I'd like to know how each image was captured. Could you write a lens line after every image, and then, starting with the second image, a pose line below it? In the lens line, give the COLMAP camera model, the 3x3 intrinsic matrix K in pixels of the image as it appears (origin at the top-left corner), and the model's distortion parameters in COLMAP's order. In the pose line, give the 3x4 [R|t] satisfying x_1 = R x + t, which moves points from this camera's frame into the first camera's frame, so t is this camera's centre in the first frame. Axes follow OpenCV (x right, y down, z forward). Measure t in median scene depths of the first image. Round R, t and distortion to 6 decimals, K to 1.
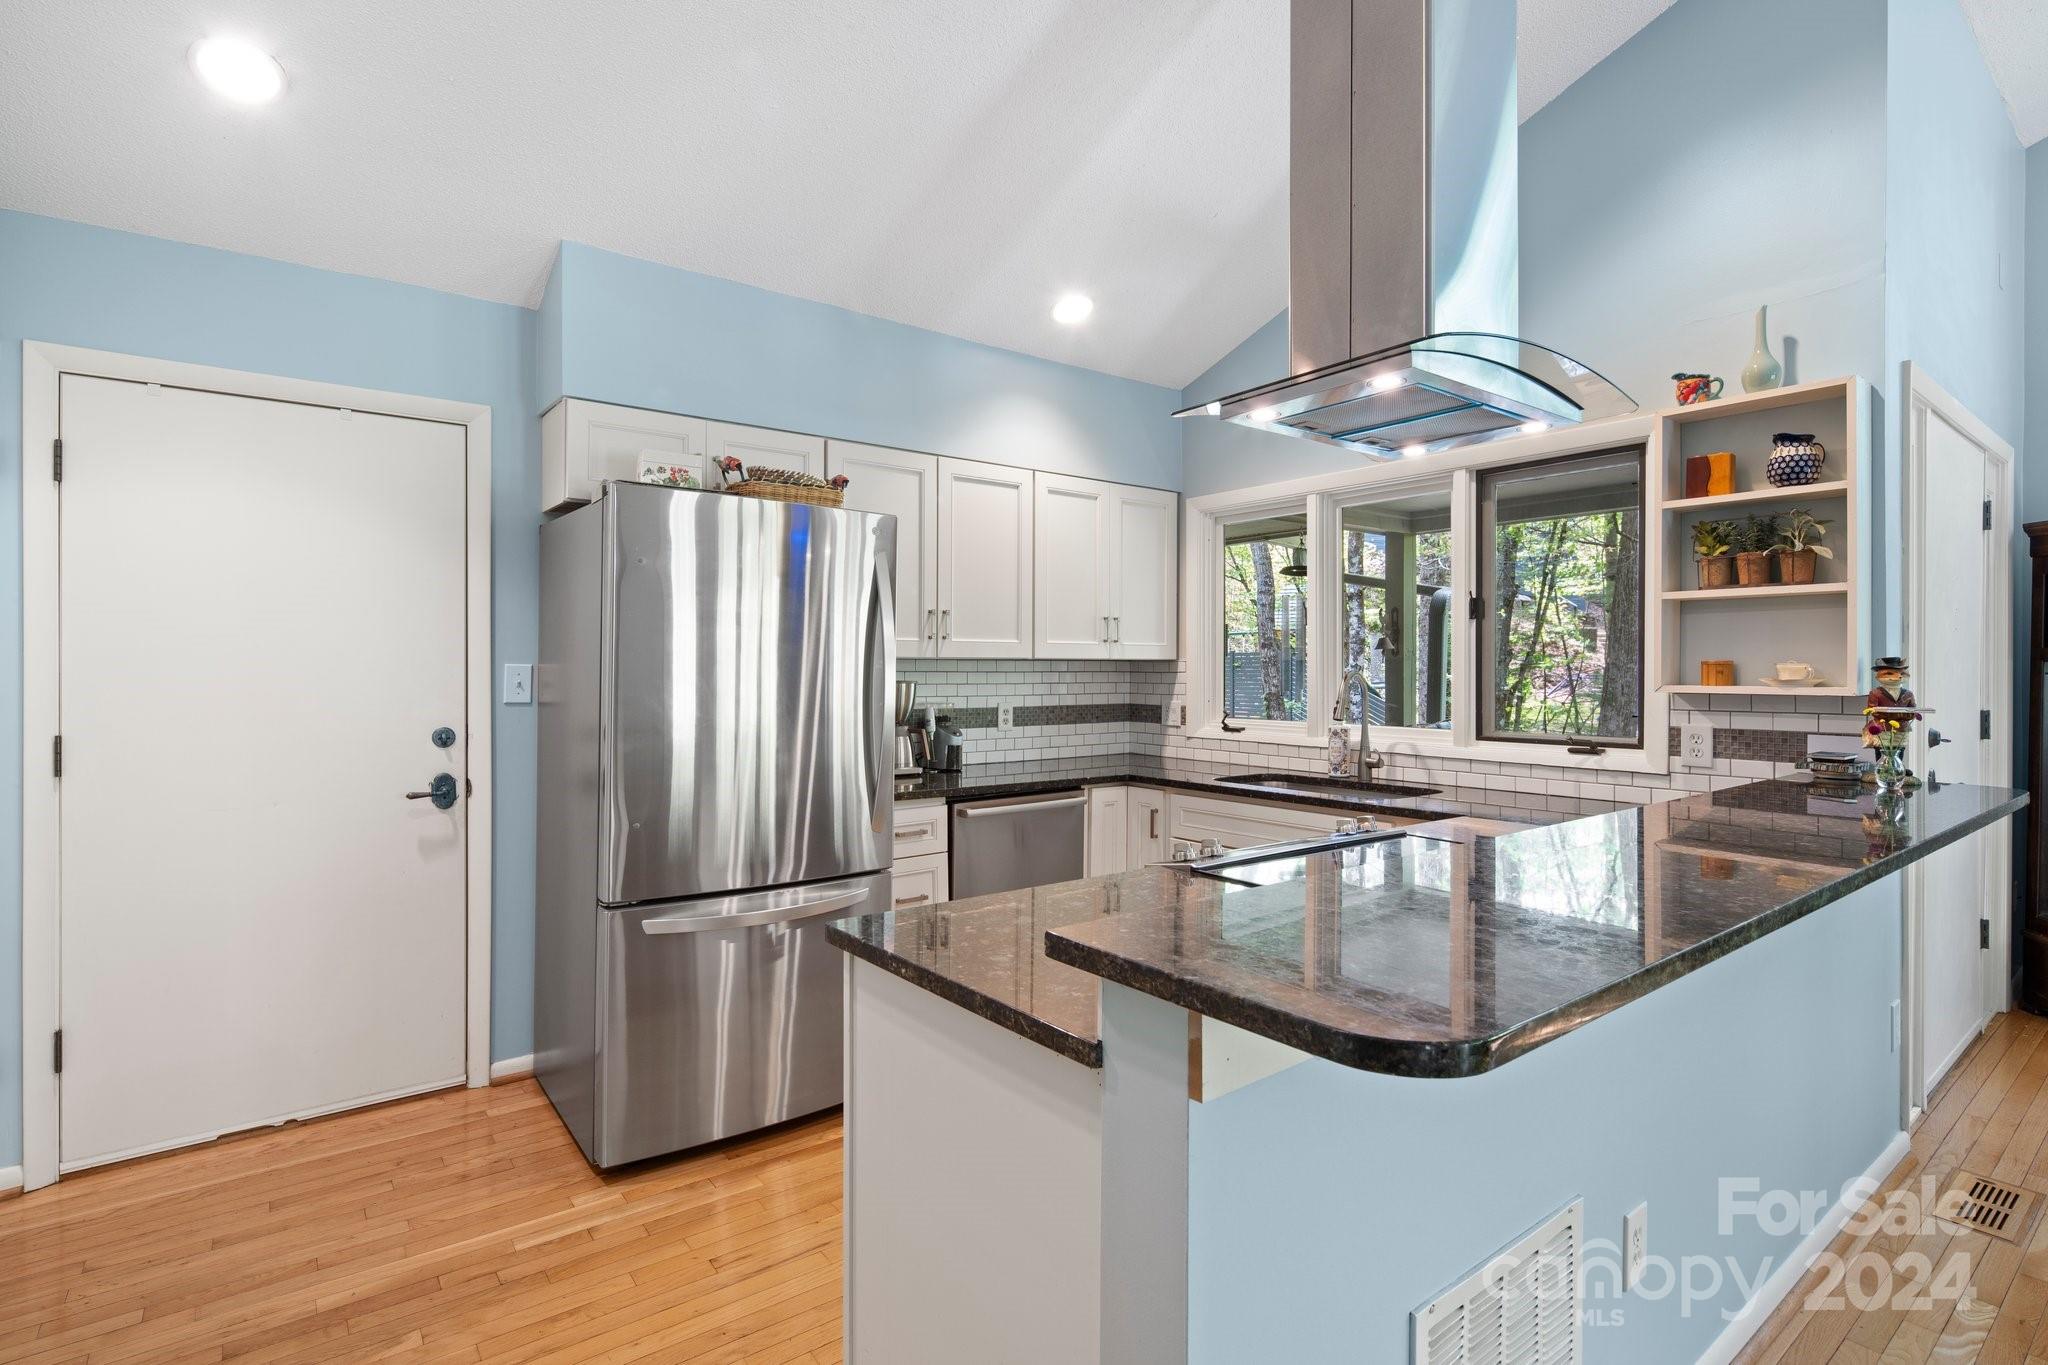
lens RADIAL K [[1001.9, 0, 1024.0], [0, 1001.9, 682.5], [0, 0, 1]] dist [0.000073, 0.000015]
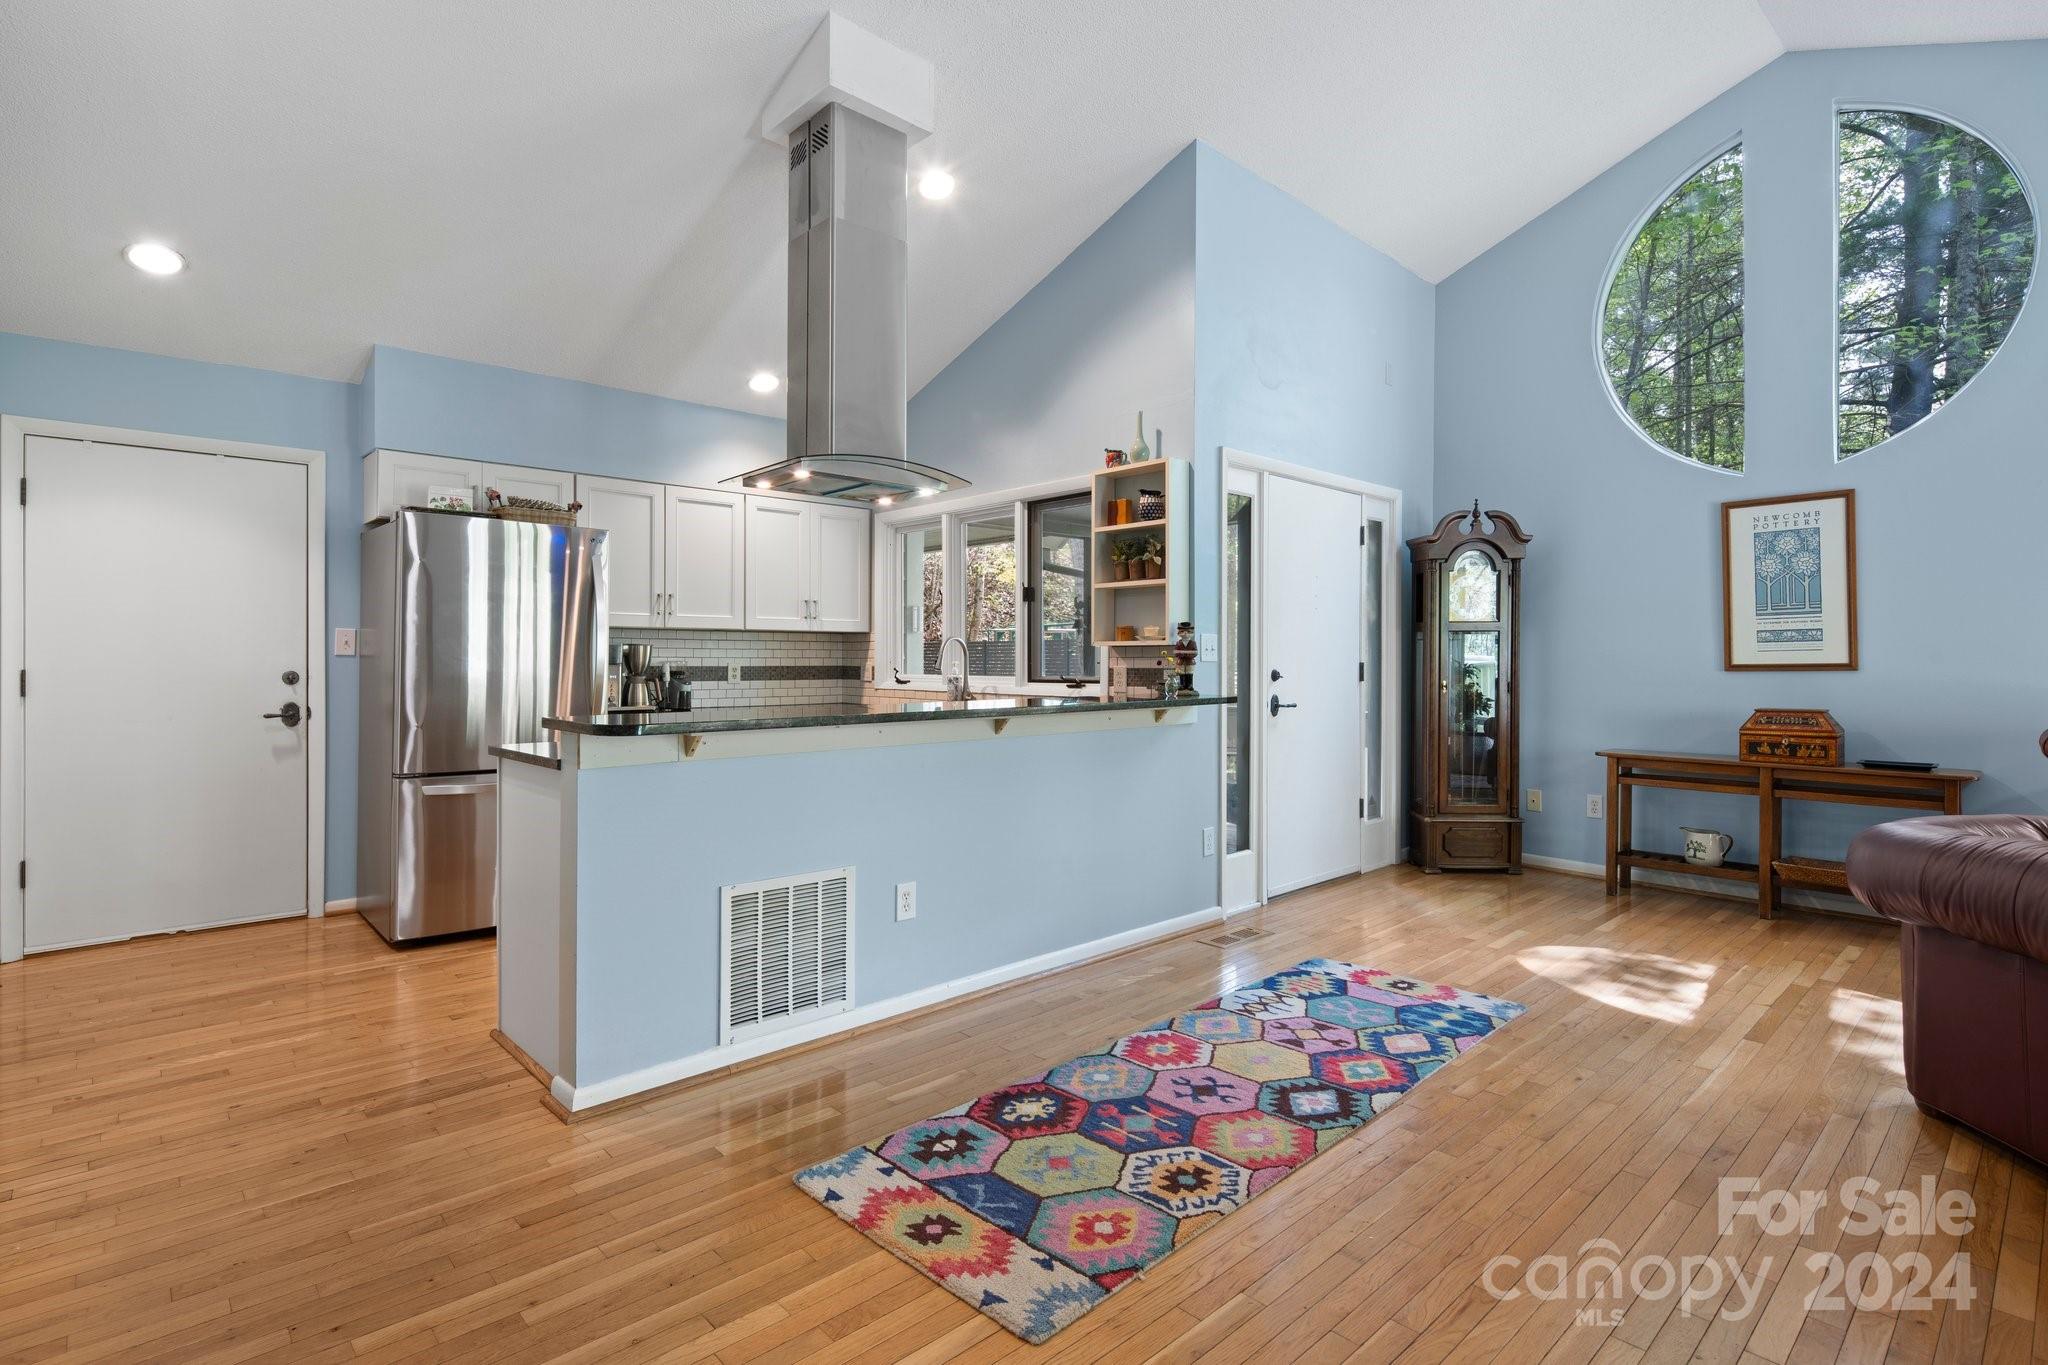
lens RADIAL K [[1001.5, 0, 1022.6], [0, 1001.5, 669.1], [0, 0, 1]] dist [-0.000928, -0.000955]
pose [[0.995233, -0.002035, 0.097505, 0.335723], [0.002507, 0.999986, -0.004722, 0.050396], [-0.097494, 0.004944, 0.995224, -0.548082]]
